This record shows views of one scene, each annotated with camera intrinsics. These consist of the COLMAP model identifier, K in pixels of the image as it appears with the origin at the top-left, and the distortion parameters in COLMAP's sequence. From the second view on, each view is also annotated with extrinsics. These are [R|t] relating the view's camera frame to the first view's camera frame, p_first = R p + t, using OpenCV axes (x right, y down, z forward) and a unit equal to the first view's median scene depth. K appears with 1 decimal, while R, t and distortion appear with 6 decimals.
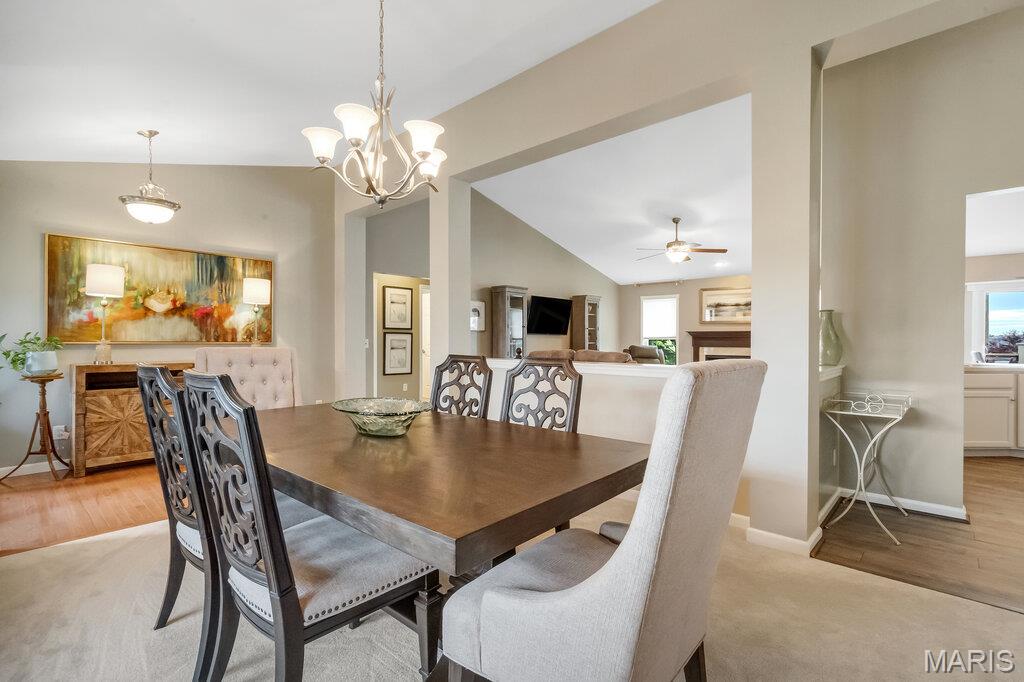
lens RADIAL K [[481.8, 0, 507.8], [0, 481.8, 340.5], [0, 0, 1]] dist [0.001739, 0.000842]
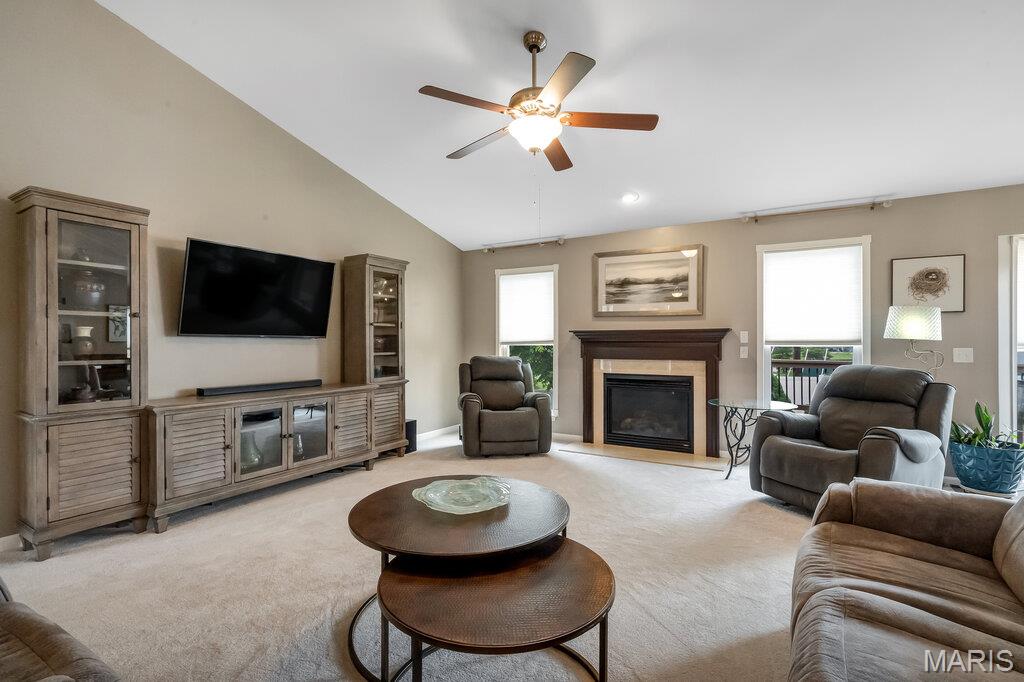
lens RADIAL K [[481.8, 0, 507.8], [0, 481.8, 340.5], [0, 0, 1]] dist [0.001739, 0.000842]
pose [[0.979754, -0.002657, 0.200190, 0.195745], [0.004019, 0.999971, -0.006398, -0.004825], [-0.200167, 0.007073, 0.979736, 0.489155]]
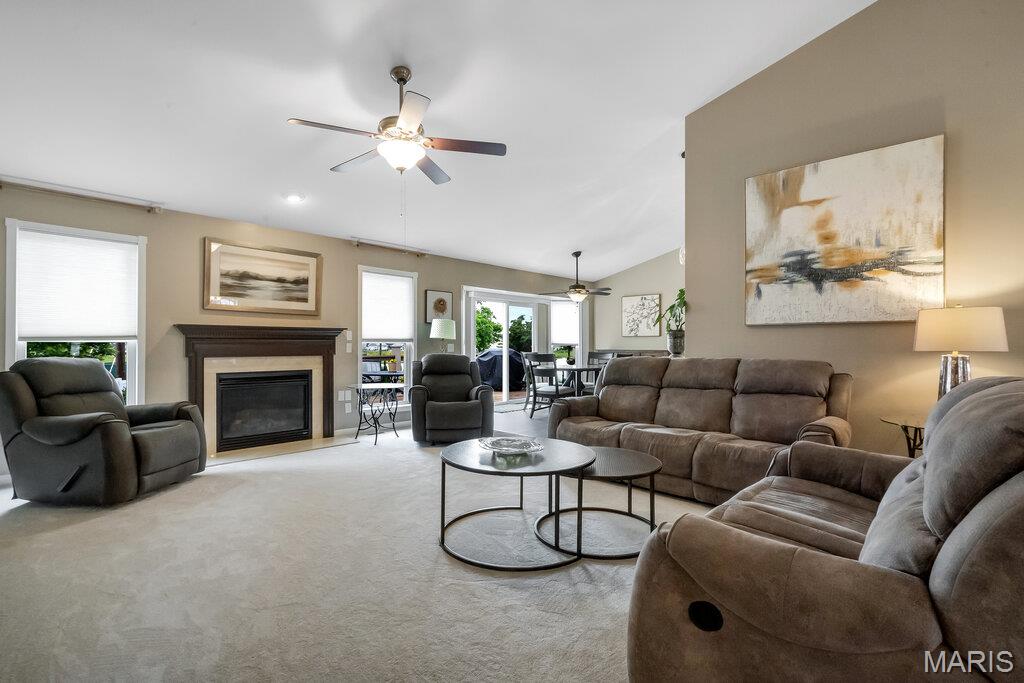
lens RADIAL K [[481.8, 0, 507.8], [0, 481.8, 341.0], [0, 0, 1]] dist [0.001739, 0.000842]
pose [[0.022025, -0.001701, 0.999756, -0.072871], [-0.005652, 0.999982, 0.001826, -0.006070], [-0.999741, -0.005691, 0.022015, 0.701391]]
